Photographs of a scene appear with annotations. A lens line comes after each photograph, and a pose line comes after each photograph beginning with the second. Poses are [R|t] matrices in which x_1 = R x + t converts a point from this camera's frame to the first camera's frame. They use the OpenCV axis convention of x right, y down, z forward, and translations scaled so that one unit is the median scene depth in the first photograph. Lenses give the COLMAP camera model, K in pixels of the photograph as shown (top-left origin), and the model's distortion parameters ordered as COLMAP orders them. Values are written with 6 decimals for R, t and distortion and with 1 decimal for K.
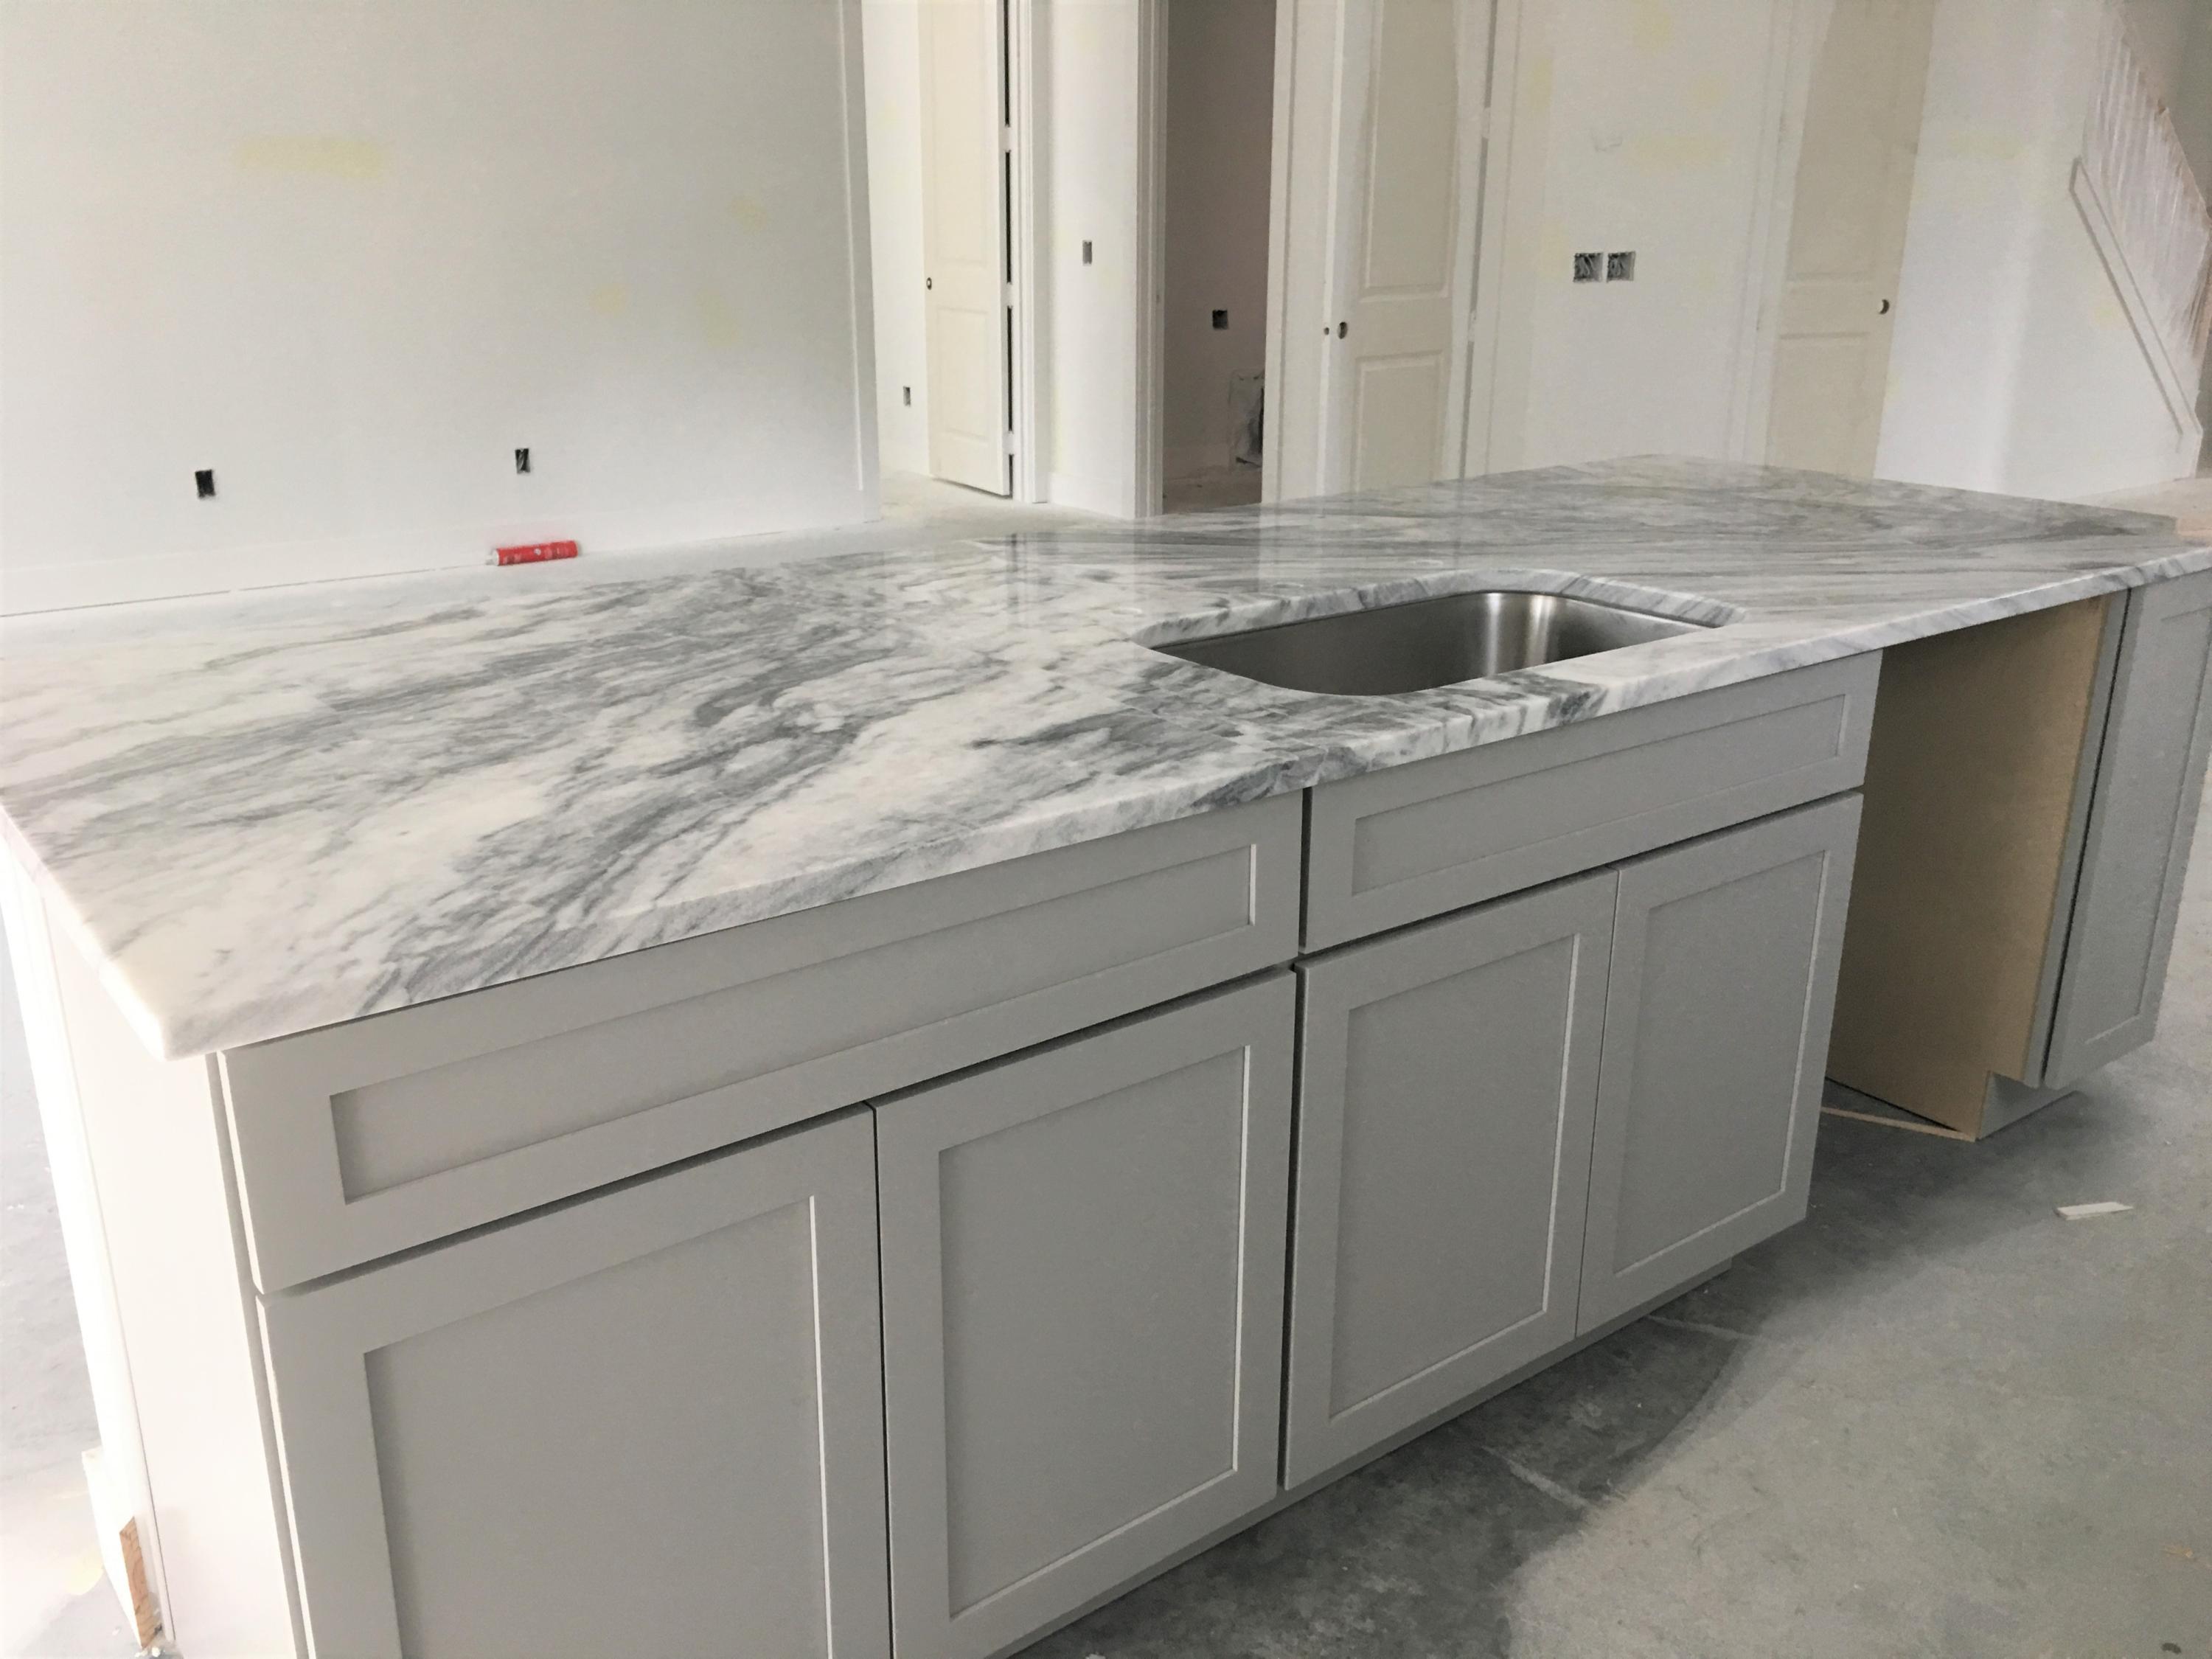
lens RADIAL K [[1908.9, 0, 1105.4], [0, 1908.9, 829.8], [0, 0, 1]] dist [0.089450, -0.115531]
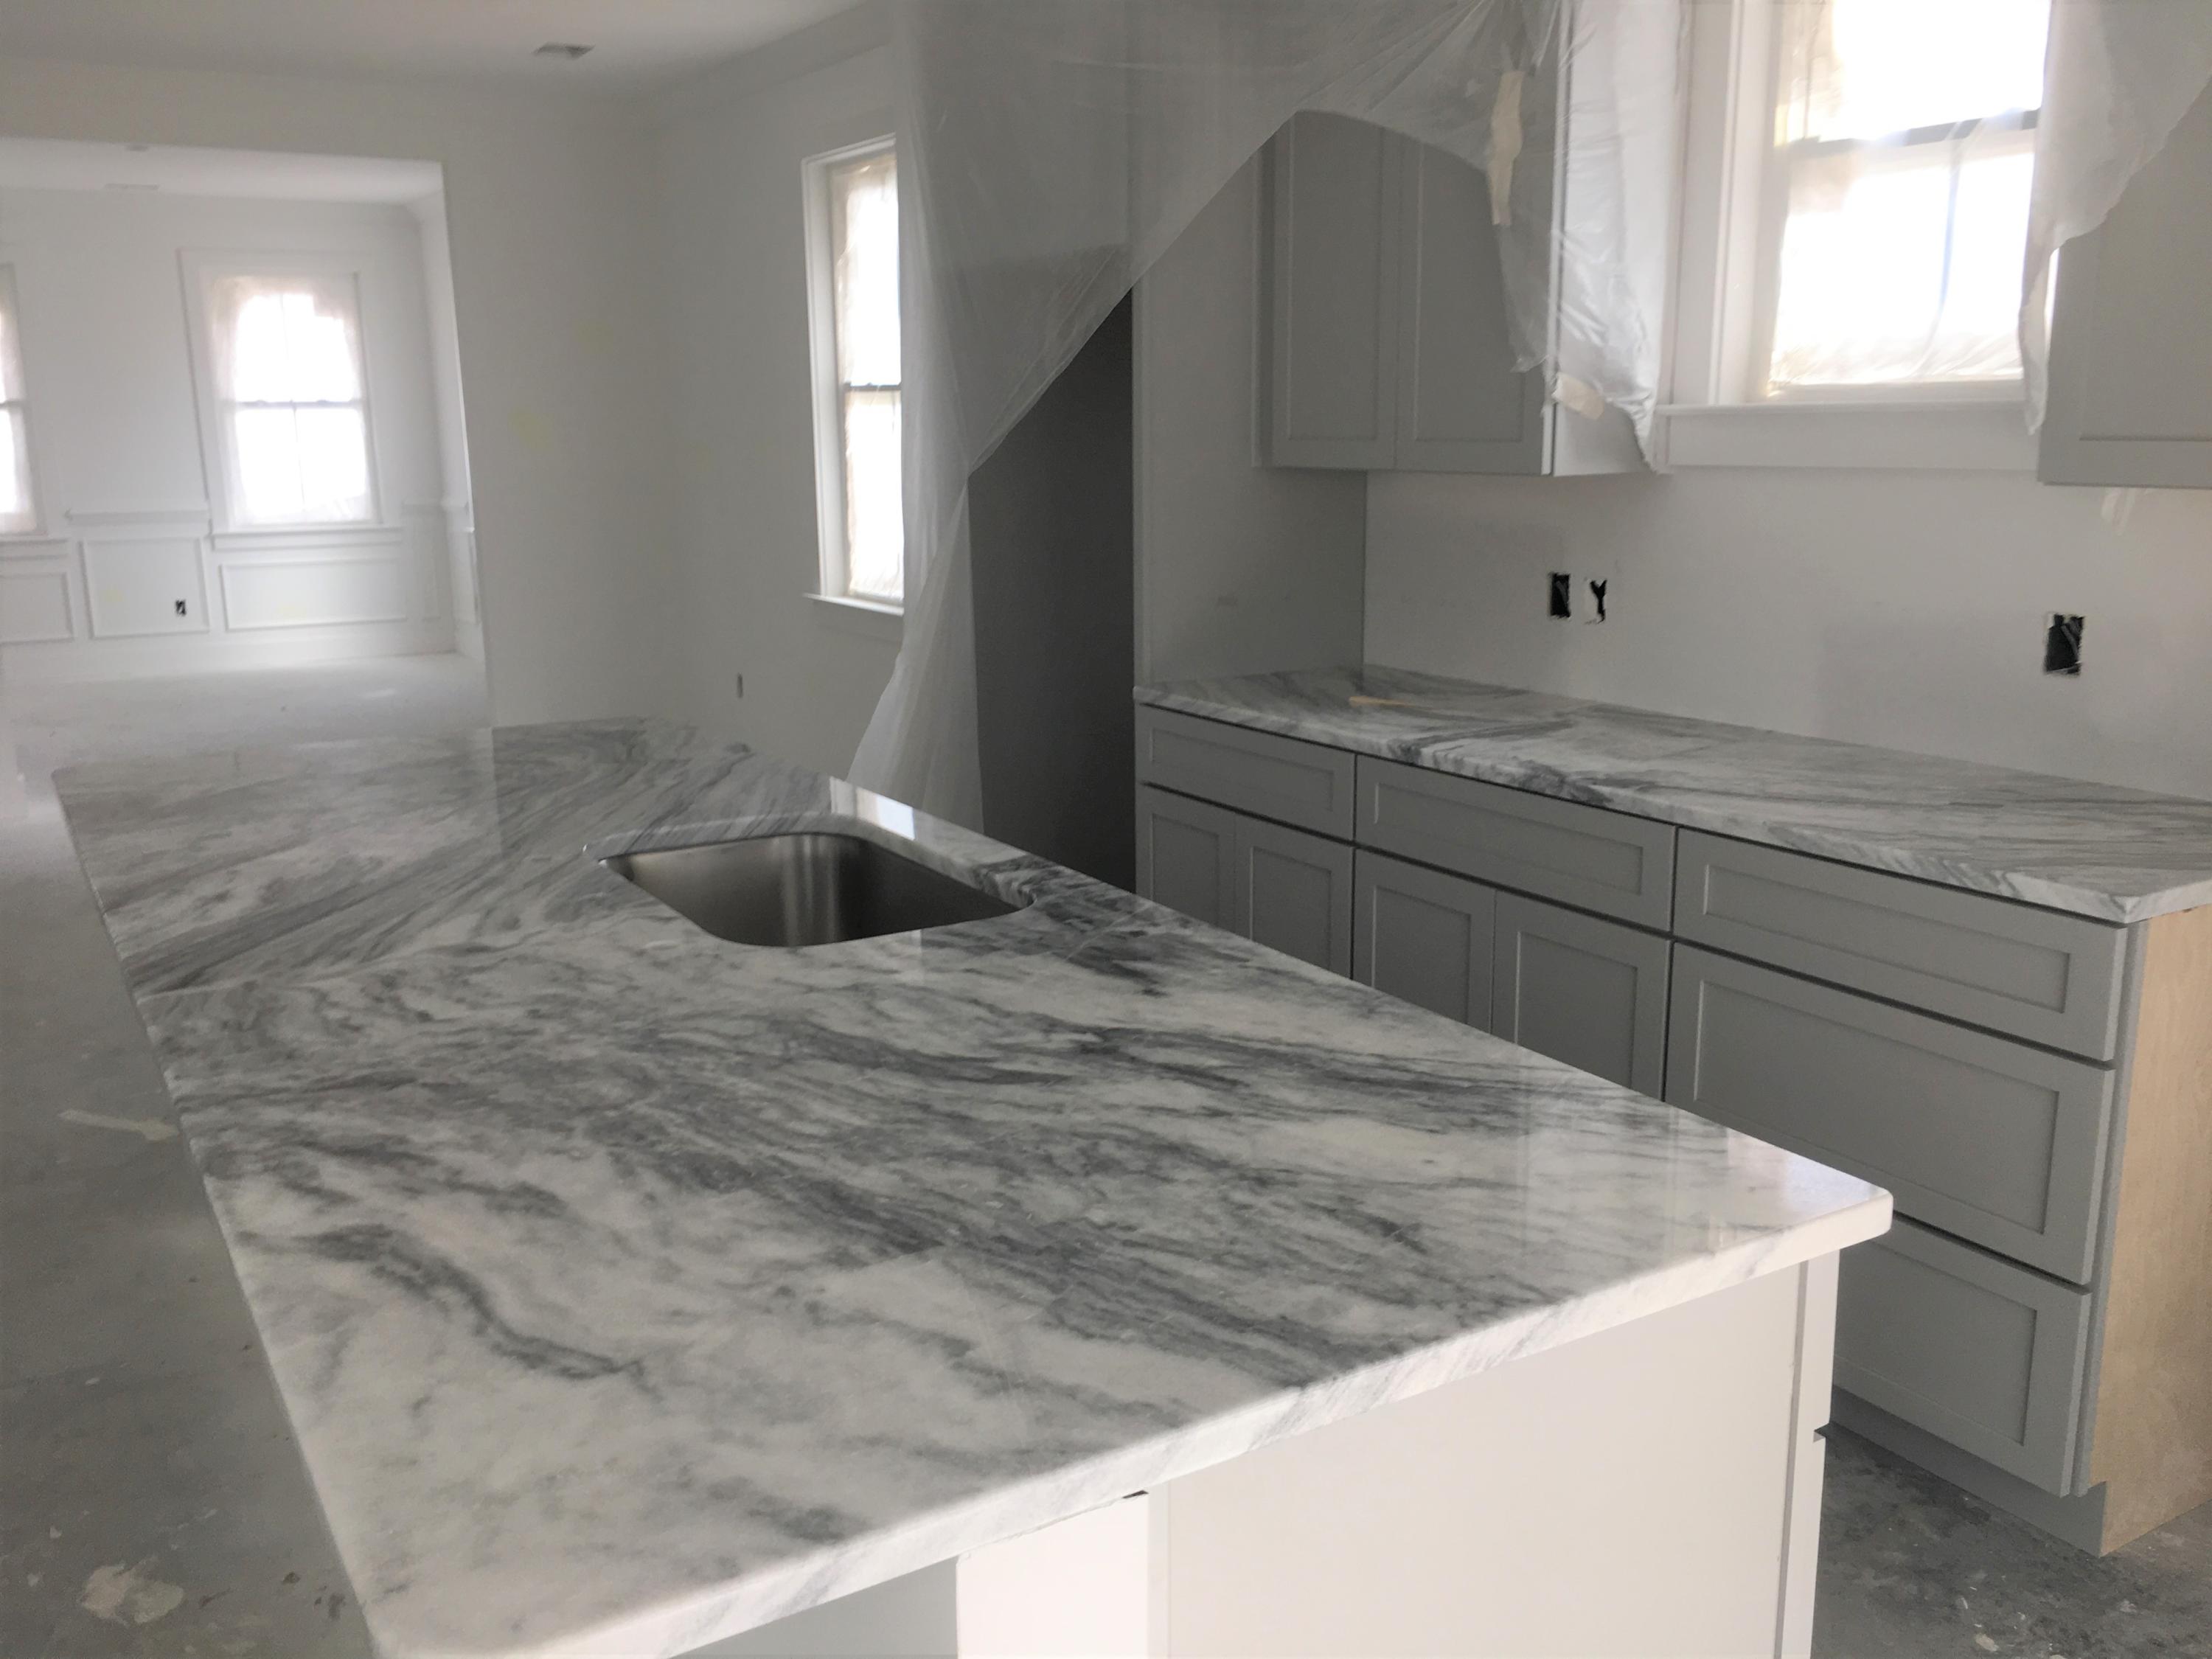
lens RADIAL K [[1908.9, 0, 1107.9], [0, 1908.9, 830.4], [0, 0, 1]] dist [0.089450, -0.115531]
pose [[0.093419, -0.214886, 0.972161, -1.170336], [0.325396, 0.929400, 0.174166, -0.347038], [-0.940952, 0.300067, 0.156747, 0.830241]]
